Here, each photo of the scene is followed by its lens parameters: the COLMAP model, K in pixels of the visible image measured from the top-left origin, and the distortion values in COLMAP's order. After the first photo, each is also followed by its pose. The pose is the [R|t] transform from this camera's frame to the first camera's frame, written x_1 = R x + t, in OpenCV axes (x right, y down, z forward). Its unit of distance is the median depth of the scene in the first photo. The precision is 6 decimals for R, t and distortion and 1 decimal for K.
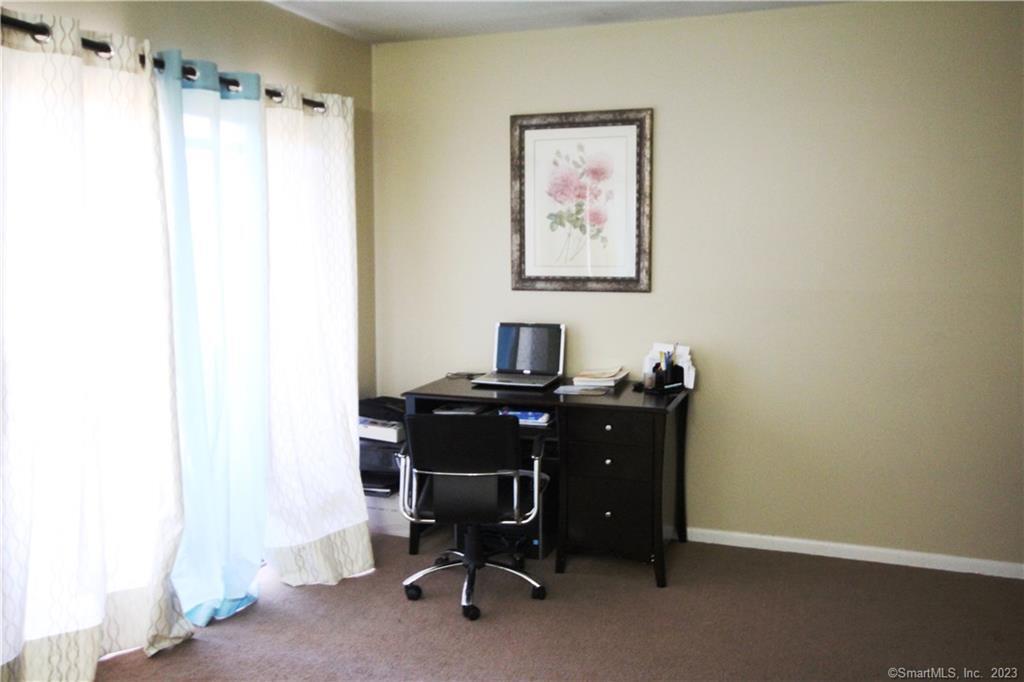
lens RADIAL K [[949.0, 0, 512.0], [0, 949.0, 341.0], [0, 0, 1]] dist [0.002825, 0.000065]
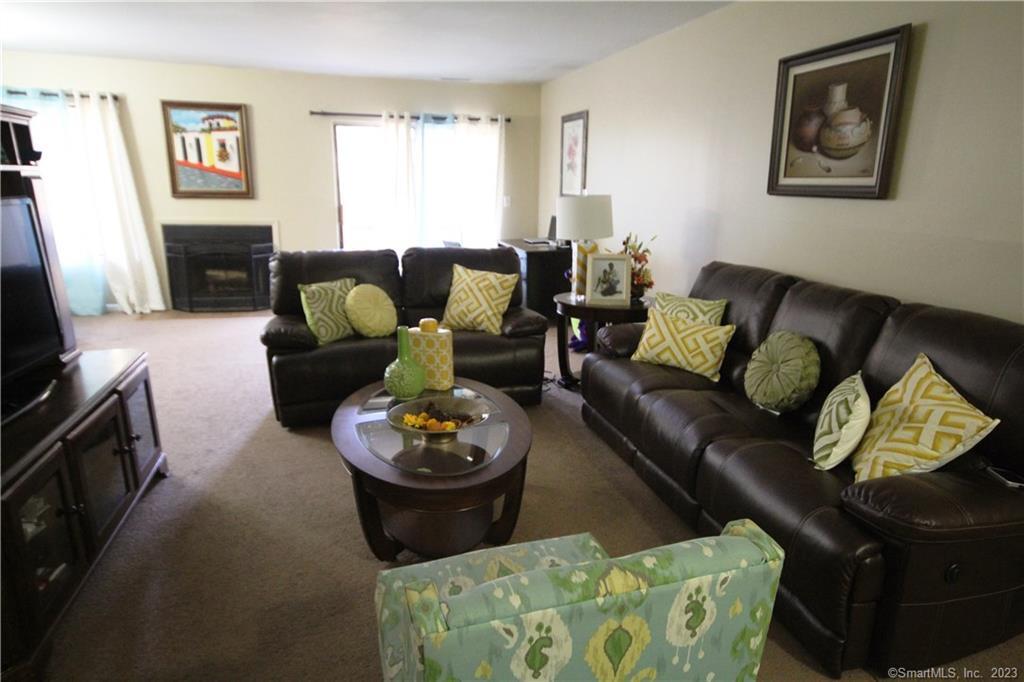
lens RADIAL K [[658.7, 0, 512.0], [0, 658.7, 341.0], [0, 0, 1]] dist [0.019187, 0.004094]
pose [[0.589041, 0.190374, -0.785359, 1.219981], [-0.073031, 0.980419, 0.182882, -0.008387], [0.804796, -0.050369, 0.591410, 0.014692]]
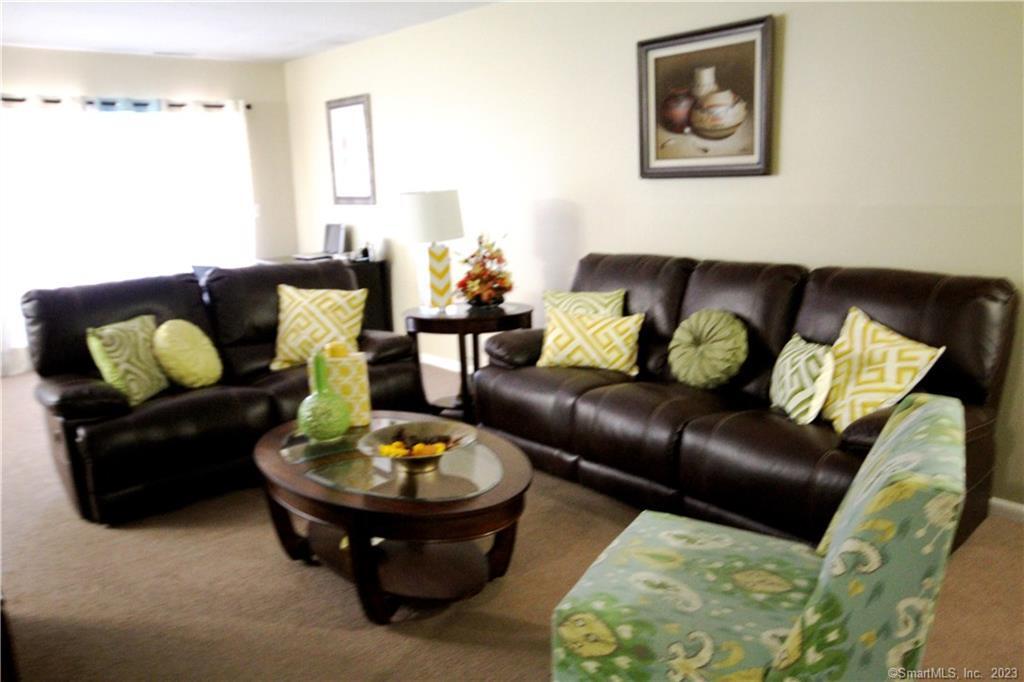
lens RADIAL K [[864.4, 0, 512.0], [0, 864.4, 341.0], [0, 0, 1]] dist [0.006619, 0.001112]
pose [[0.864398, 0.055583, -0.499727, 1.122210], [-0.000593, 0.993983, 0.109532, 0.019948], [0.502808, -0.094383, 0.859230, -0.215245]]
